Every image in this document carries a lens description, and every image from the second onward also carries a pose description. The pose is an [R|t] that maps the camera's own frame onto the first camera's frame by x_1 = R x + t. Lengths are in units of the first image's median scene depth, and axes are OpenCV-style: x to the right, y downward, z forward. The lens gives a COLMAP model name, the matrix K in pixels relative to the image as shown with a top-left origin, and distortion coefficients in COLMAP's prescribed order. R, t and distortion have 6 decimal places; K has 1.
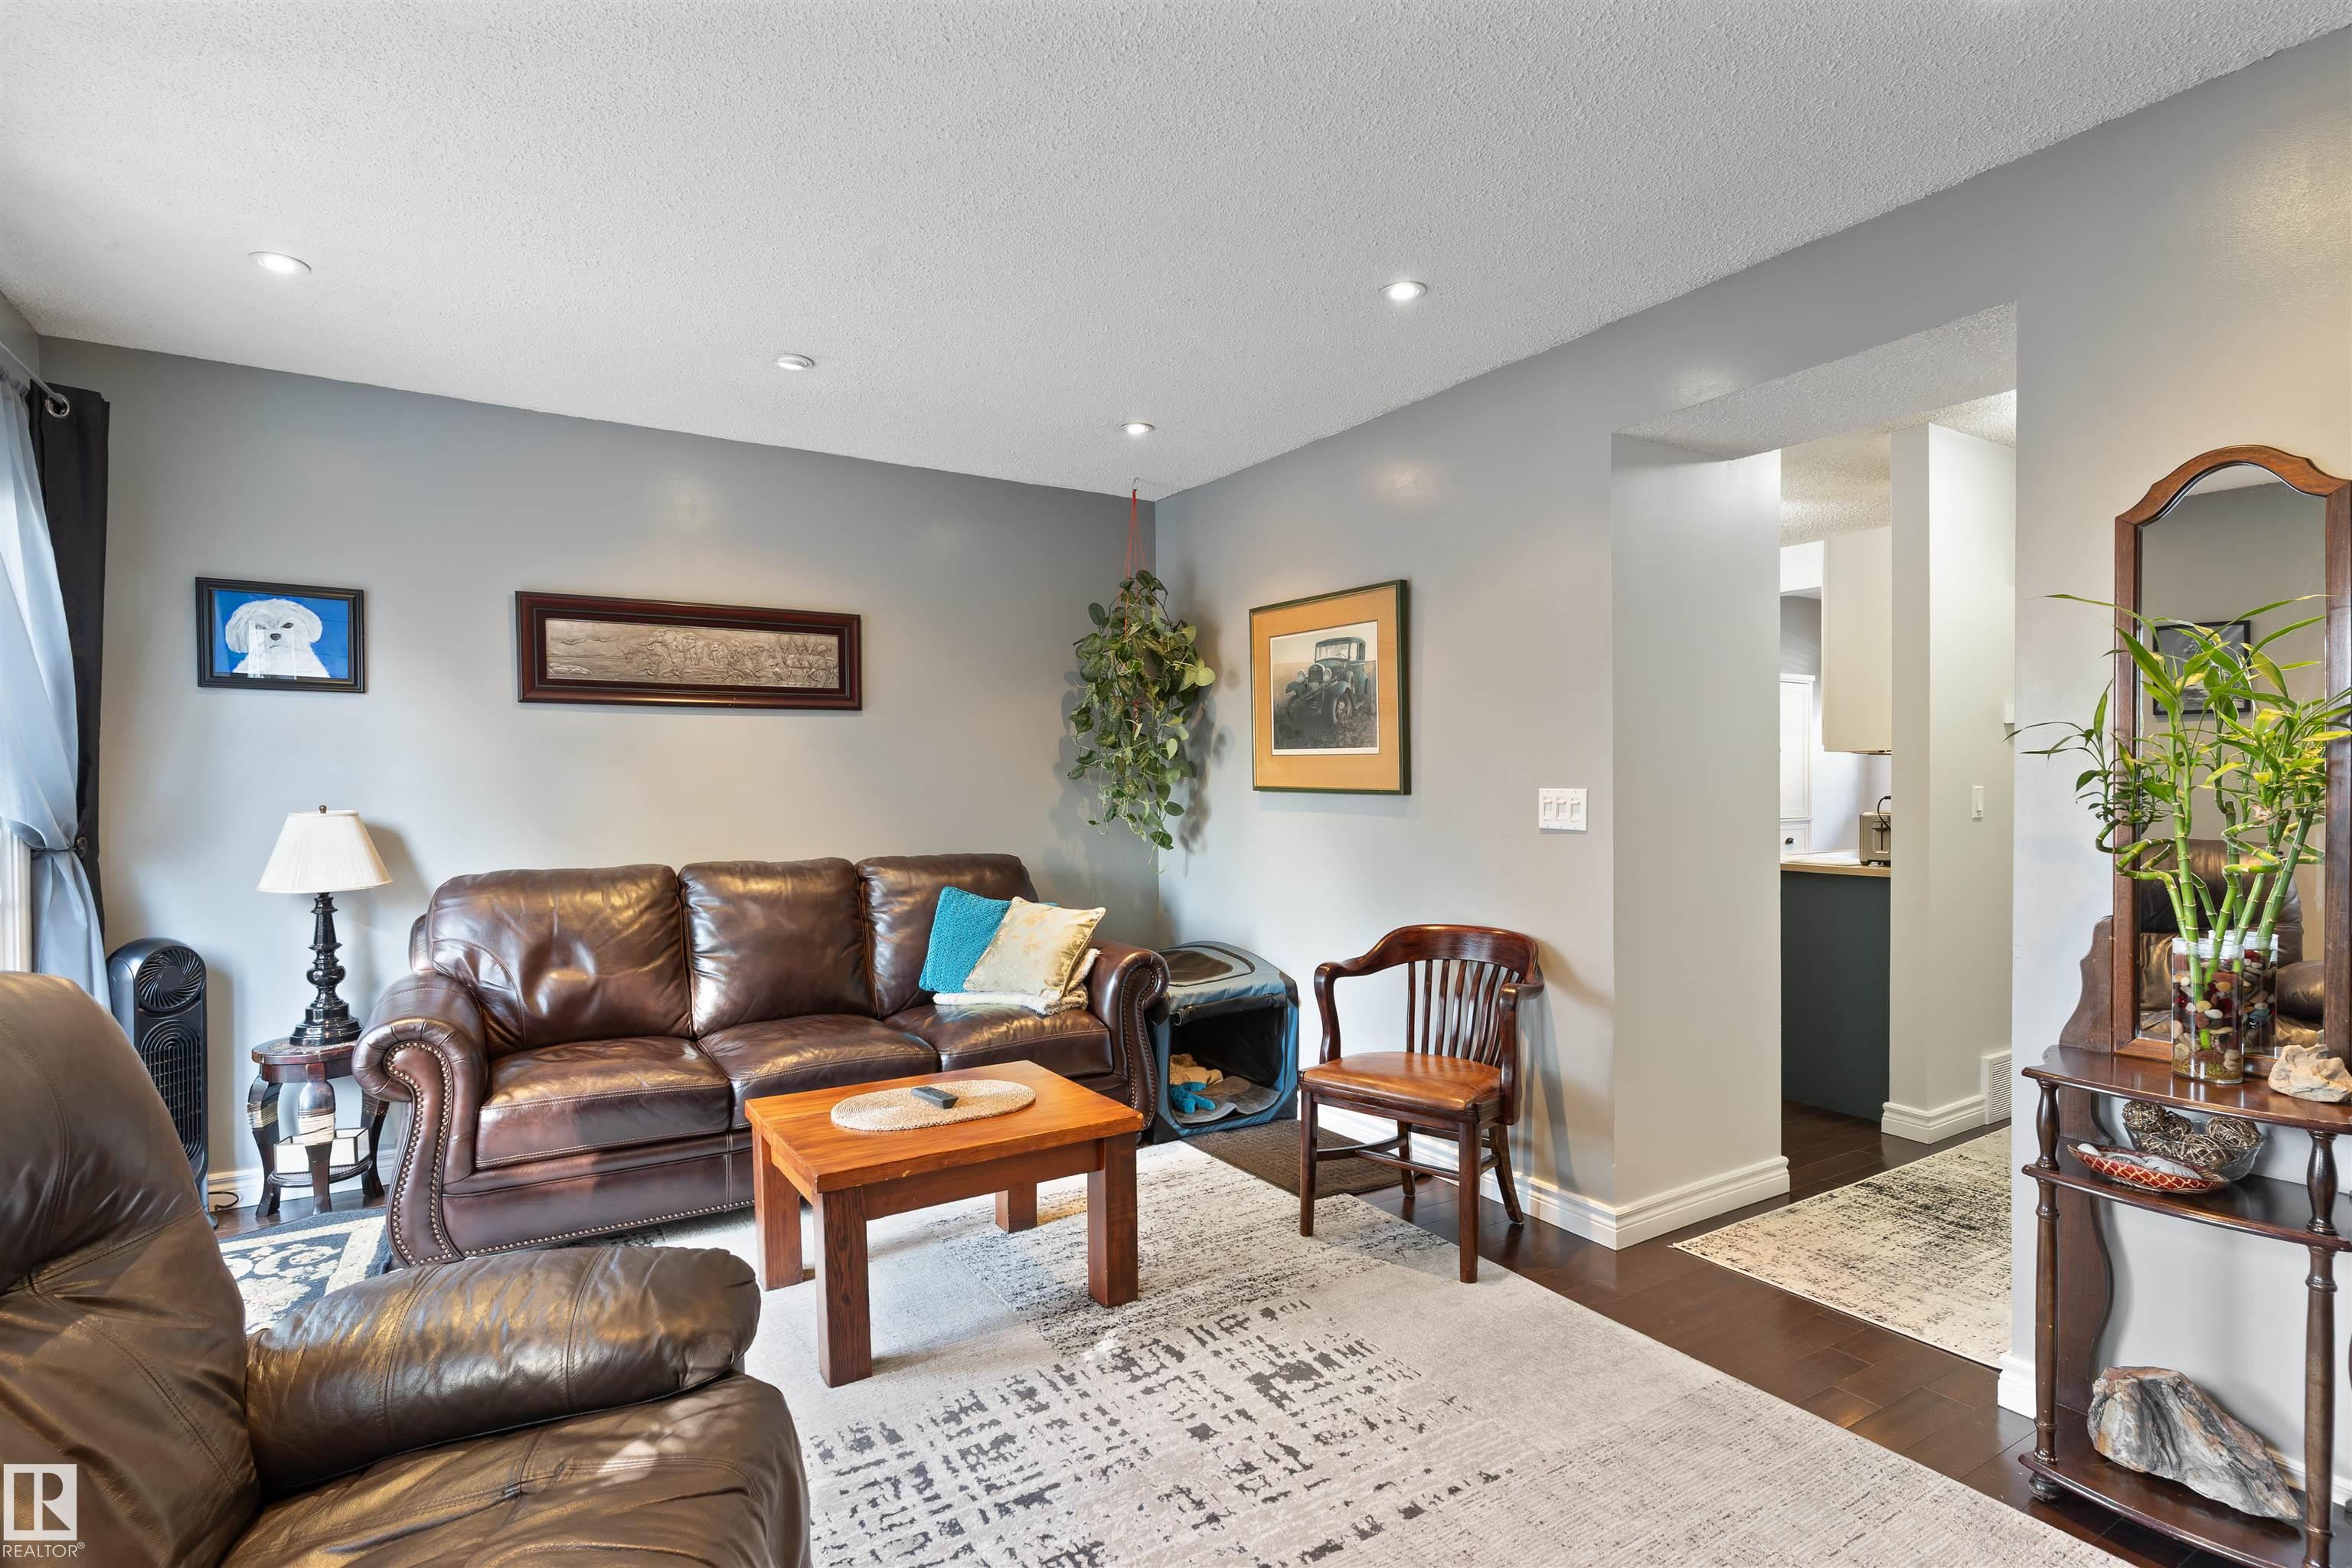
lens RADIAL K [[1142.3, 0, 1169.1], [0, 1142.3, 798.9], [0, 0, 1]] dist [0.000638, 0.000344]
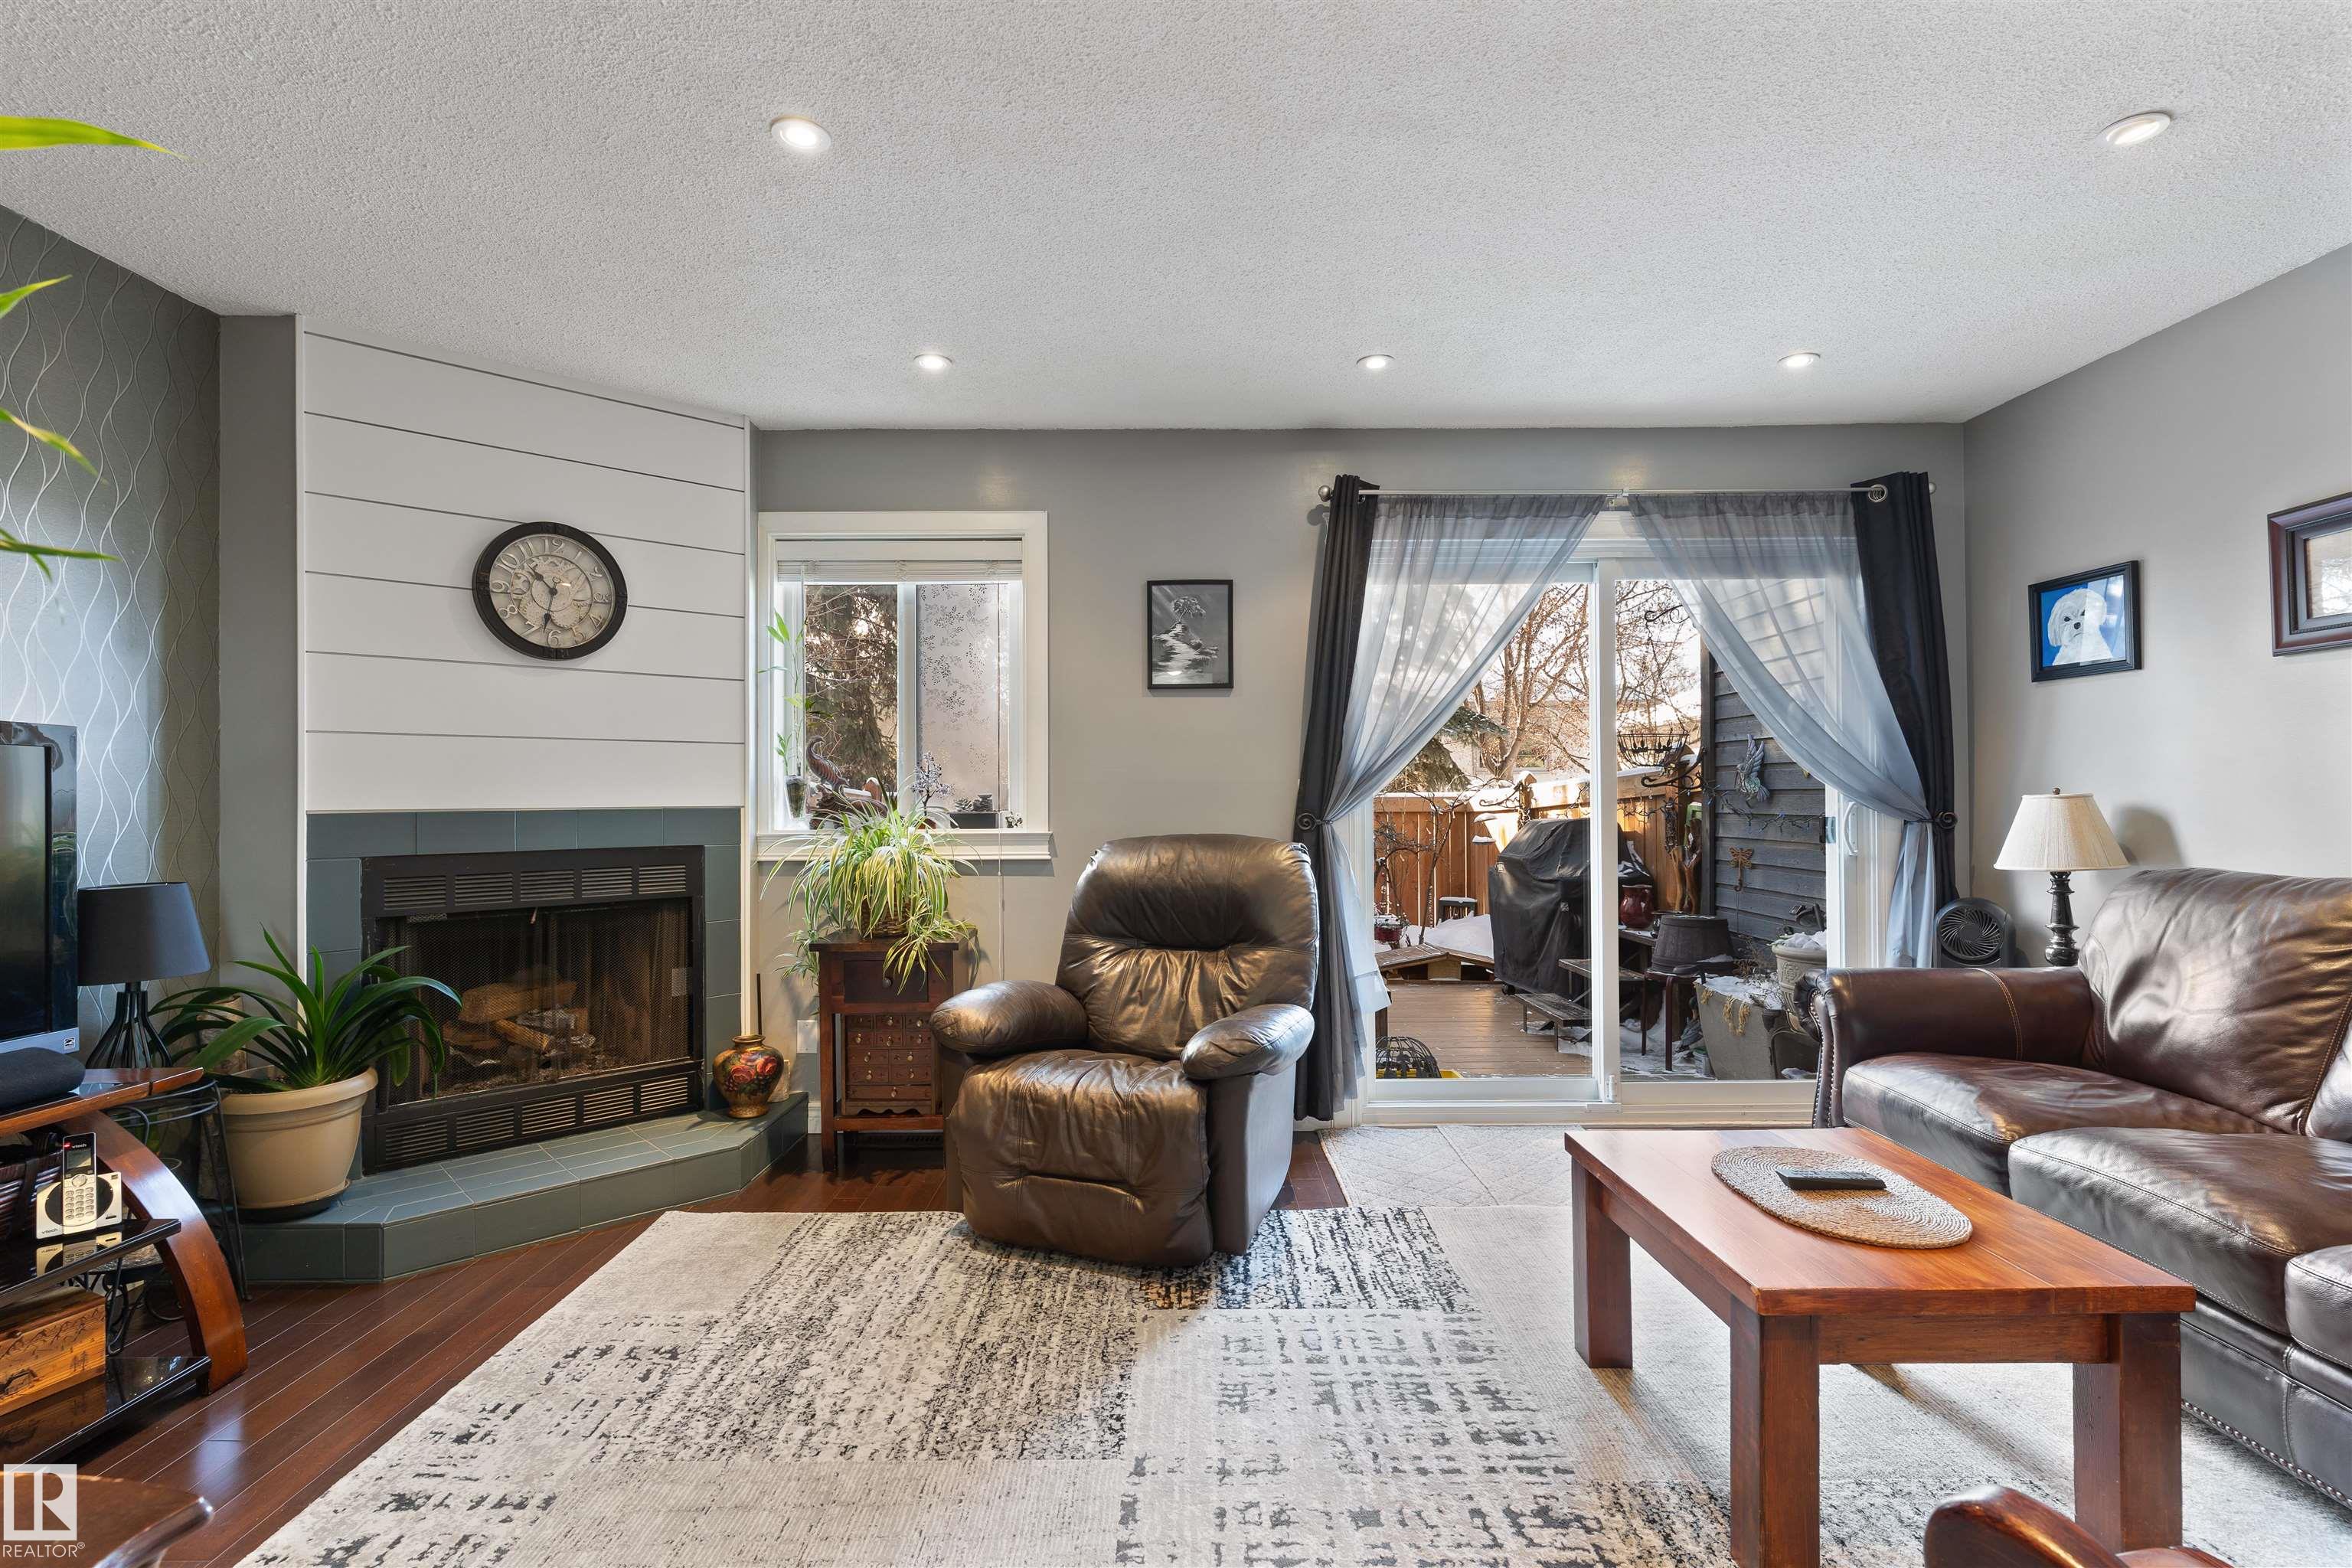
lens RADIAL K [[1119.2, 0, 1171.8], [0, 1119.2, 778.9], [0, 0, 1]] dist [-0.001527, -0.000180]
pose [[-0.526172, -0.008707, -0.850334, 0.540930], [-0.005151, 0.999962, -0.007051, 0.009577], [0.850363, 0.000670, -0.526197, 0.873920]]
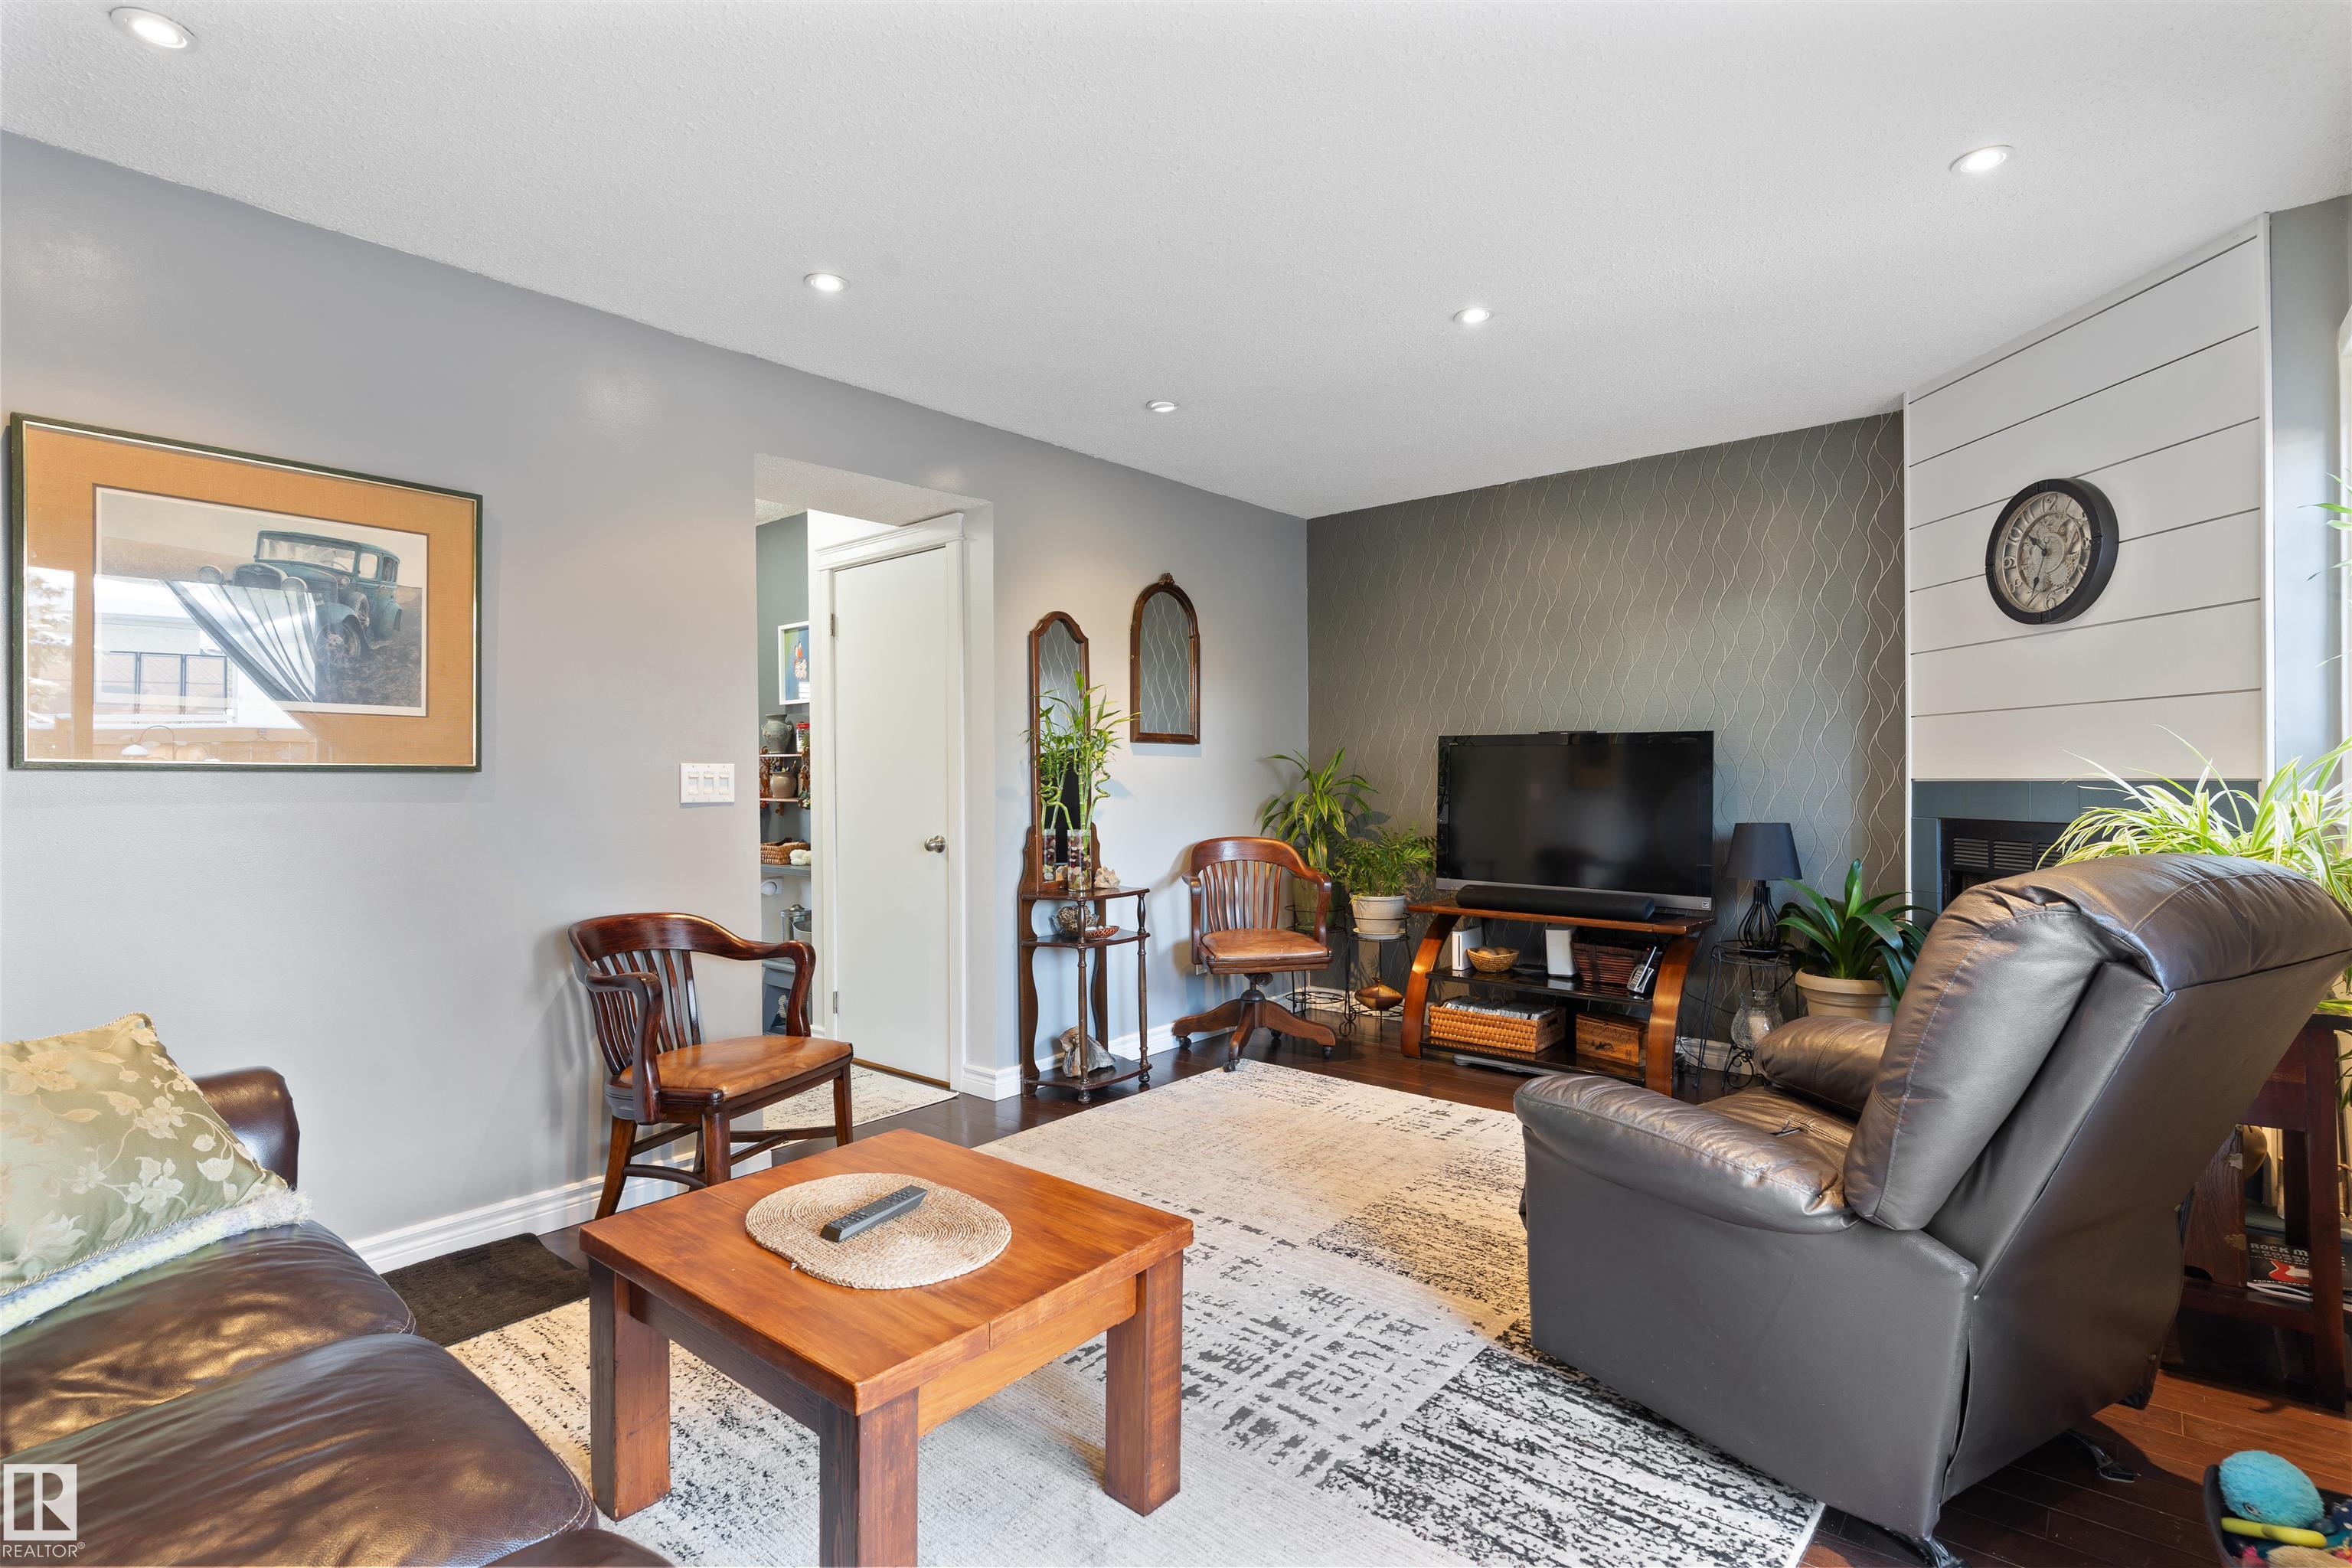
lens RADIAL K [[1119.2, 0, 1171.8], [0, 1119.2, 778.9], [0, 0, 1]] dist [-0.001527, -0.000180]
pose [[-0.301620, 0.004262, 0.953419, -0.746975], [0.023664, 0.999715, 0.003018, 0.011514], [-0.953134, 0.023472, -0.301635, 0.880323]]
